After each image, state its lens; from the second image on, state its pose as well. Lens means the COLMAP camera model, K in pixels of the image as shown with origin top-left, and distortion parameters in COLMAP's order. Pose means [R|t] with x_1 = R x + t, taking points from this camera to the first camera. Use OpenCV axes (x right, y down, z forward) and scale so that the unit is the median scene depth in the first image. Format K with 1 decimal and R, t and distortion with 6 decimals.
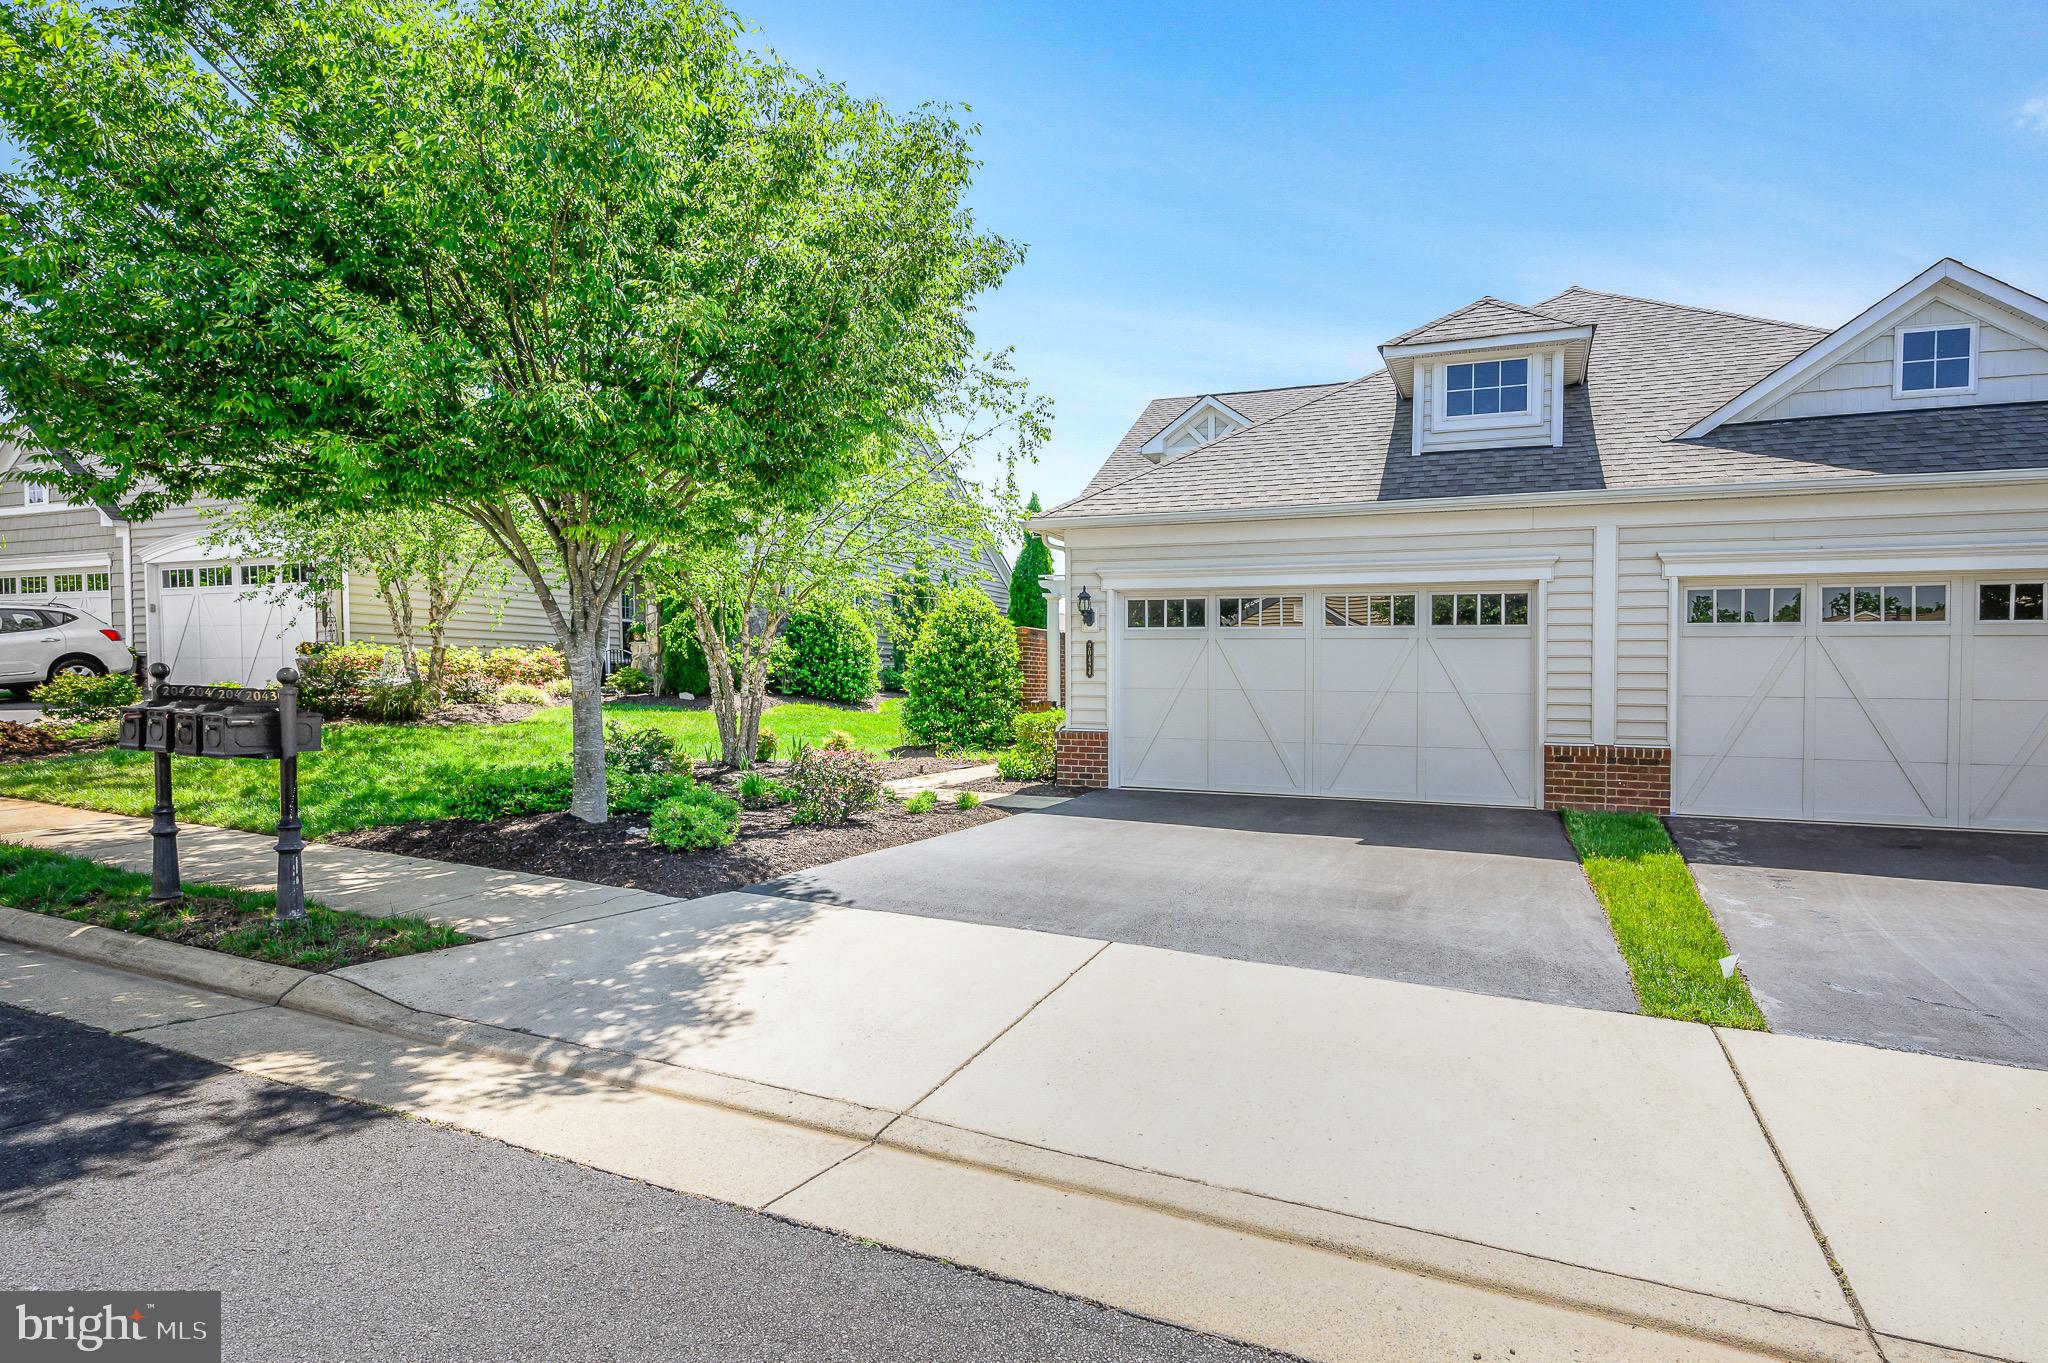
lens RADIAL K [[940.3, 0, 1037.2], [0, 940.3, 690.2], [0, 0, 1]] dist [0.003646, -0.002260]
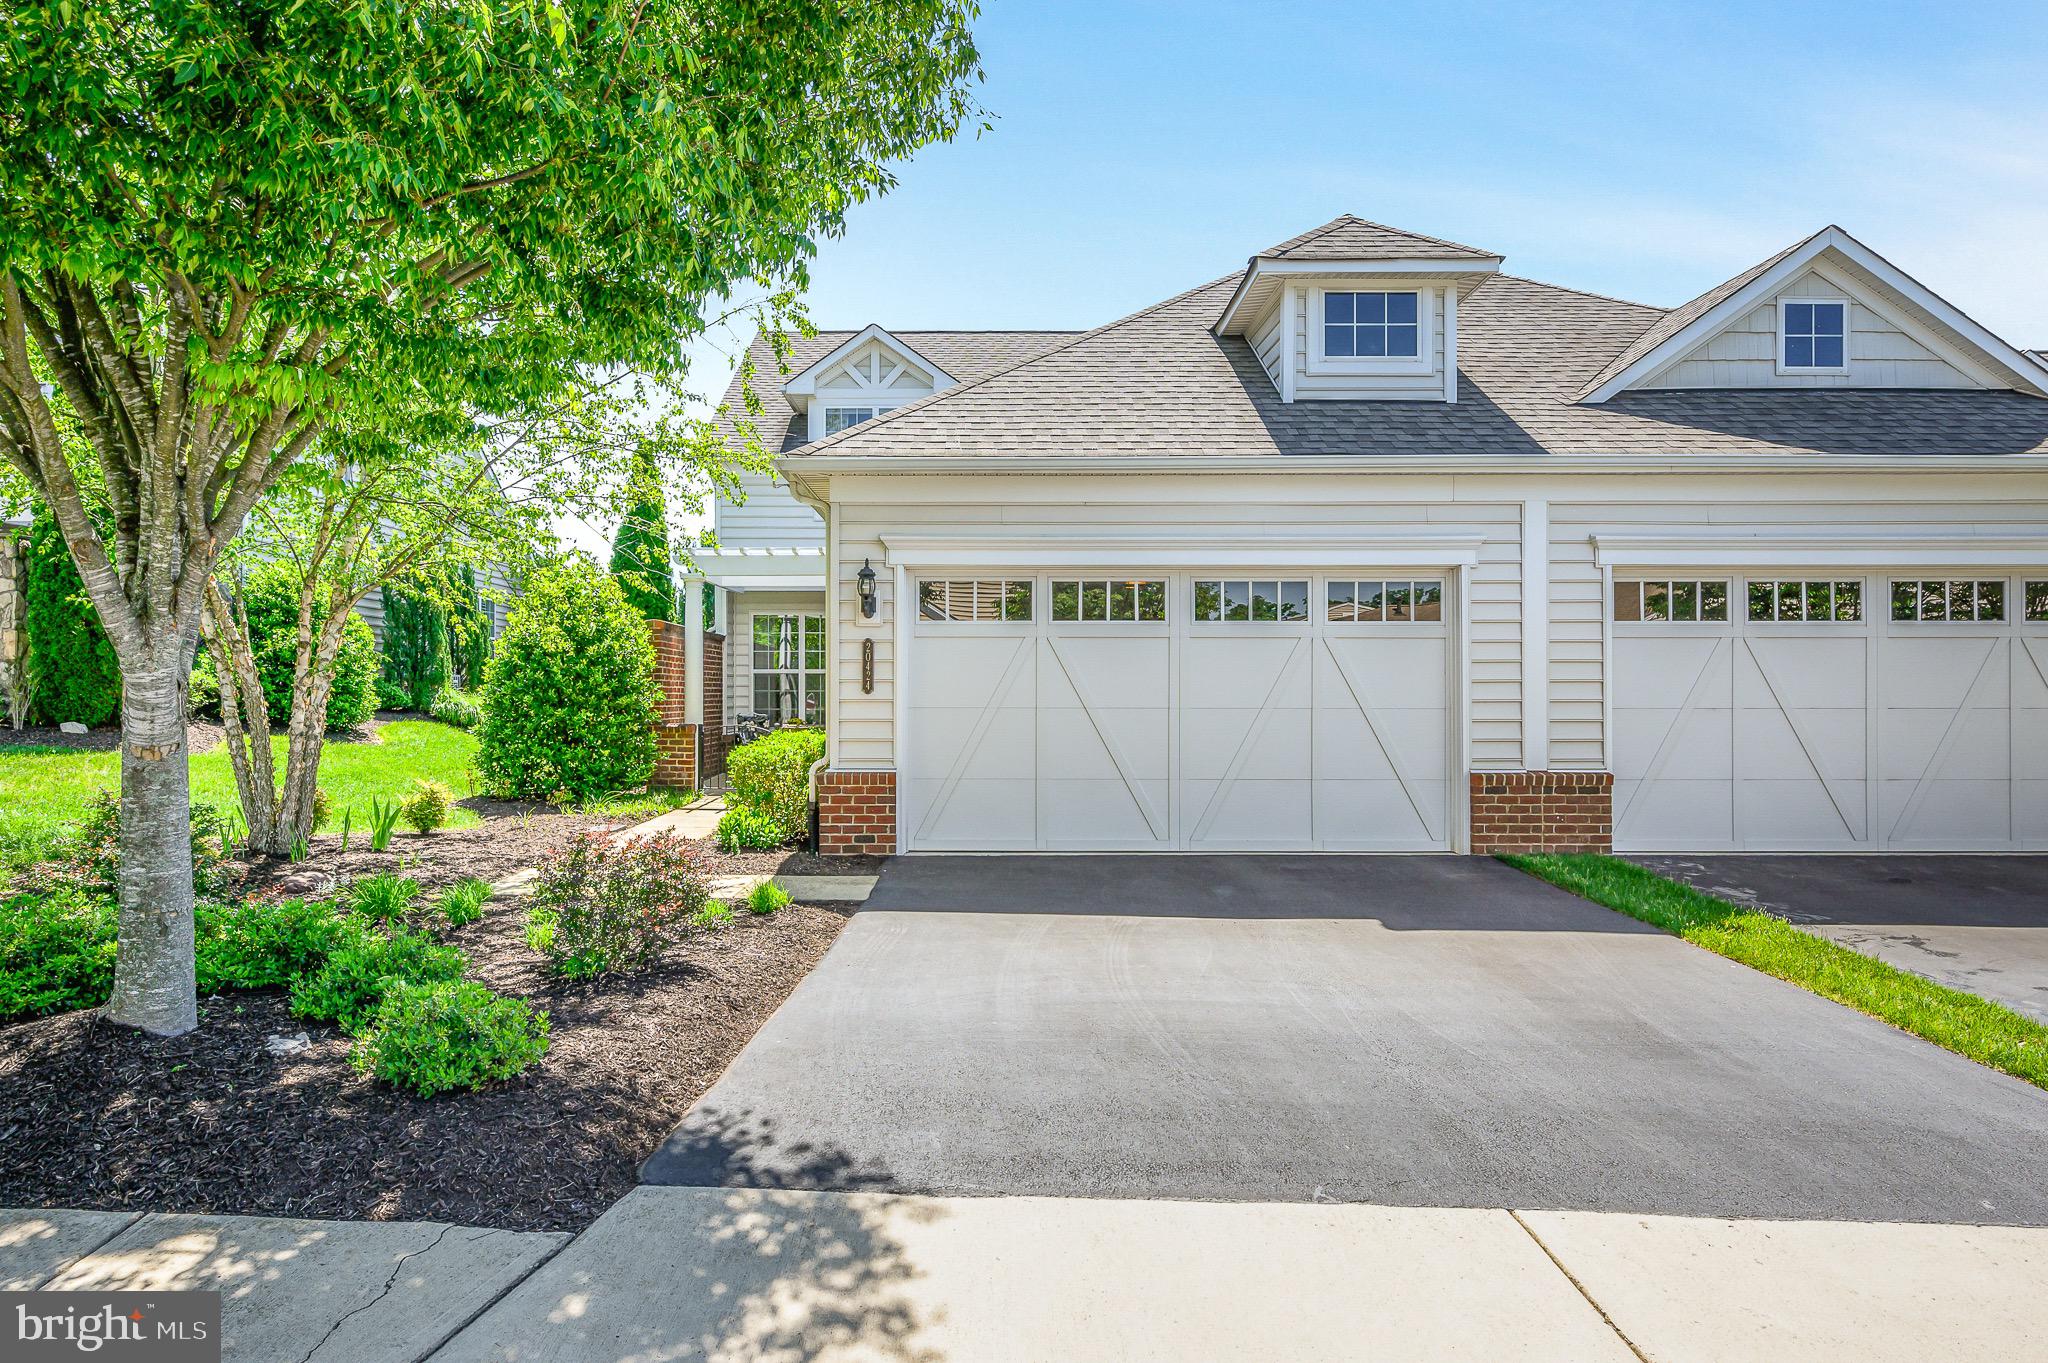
lens RADIAL K [[1195.6, 0, 1025.6], [0, 1195.6, 661.9], [0, 0, 1]] dist [0.003903, -0.003823]
pose [[0.941462, -0.002241, 0.337111, -0.156149], [0.013979, 0.999377, -0.032396, -0.007934], [-0.336829, 0.035212, 0.940907, 0.176464]]
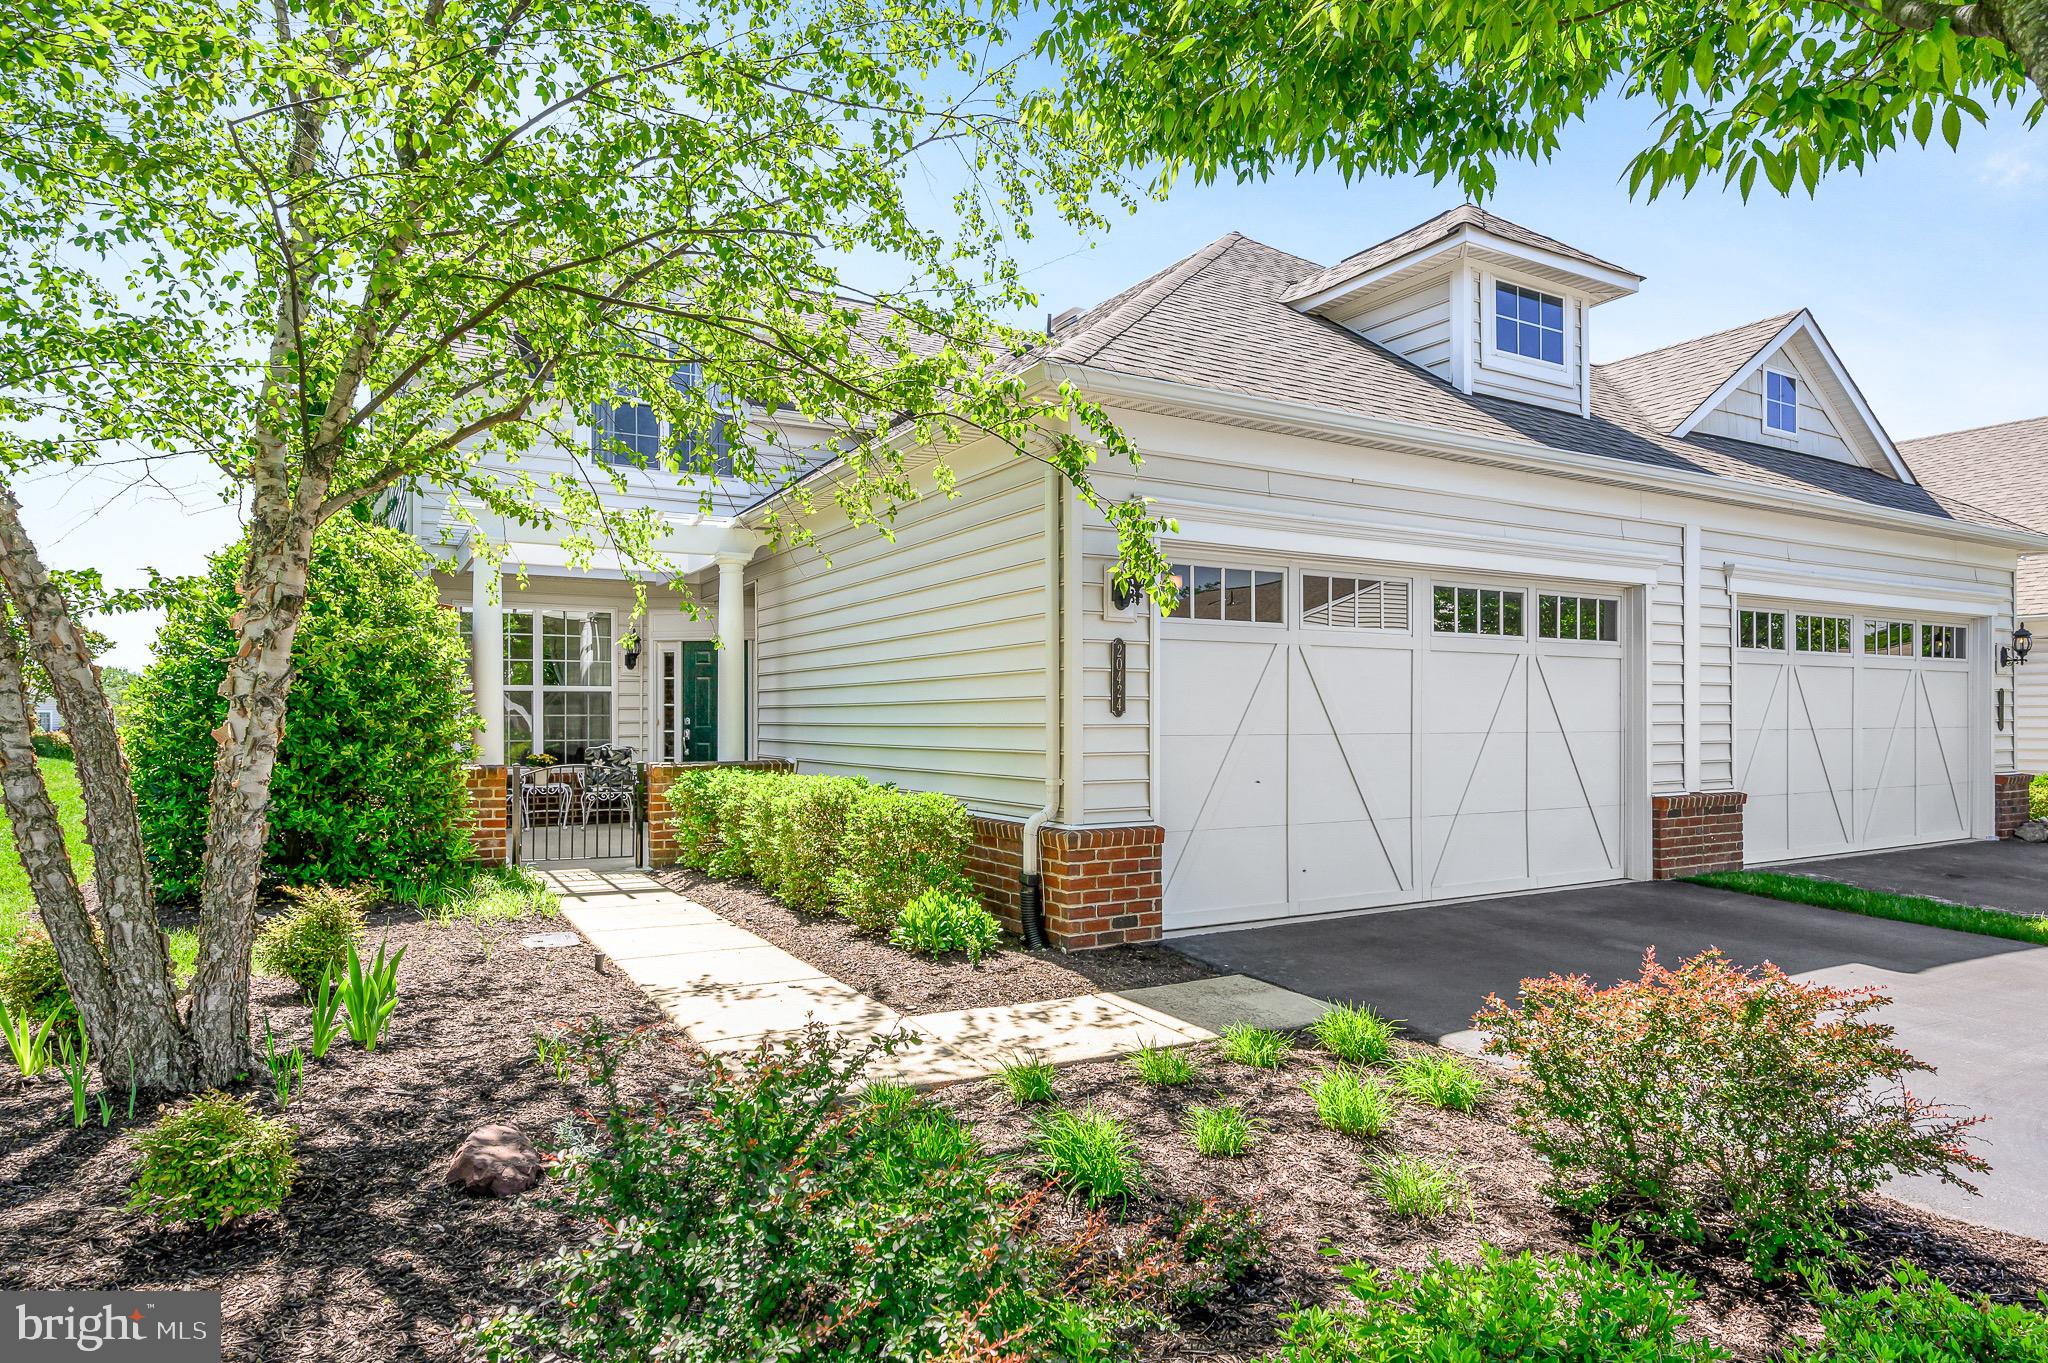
lens RADIAL K [[1150.7, 0, 1070.3], [0, 1150.7, 699.9], [0, 0, 1]] dist [-0.002101, -0.000308]
pose [[0.621164, 0.001470, 0.783679, -0.512247], [0.017191, 0.999732, -0.015502, -0.015678], [-0.783492, 0.023102, 0.620972, 0.793188]]
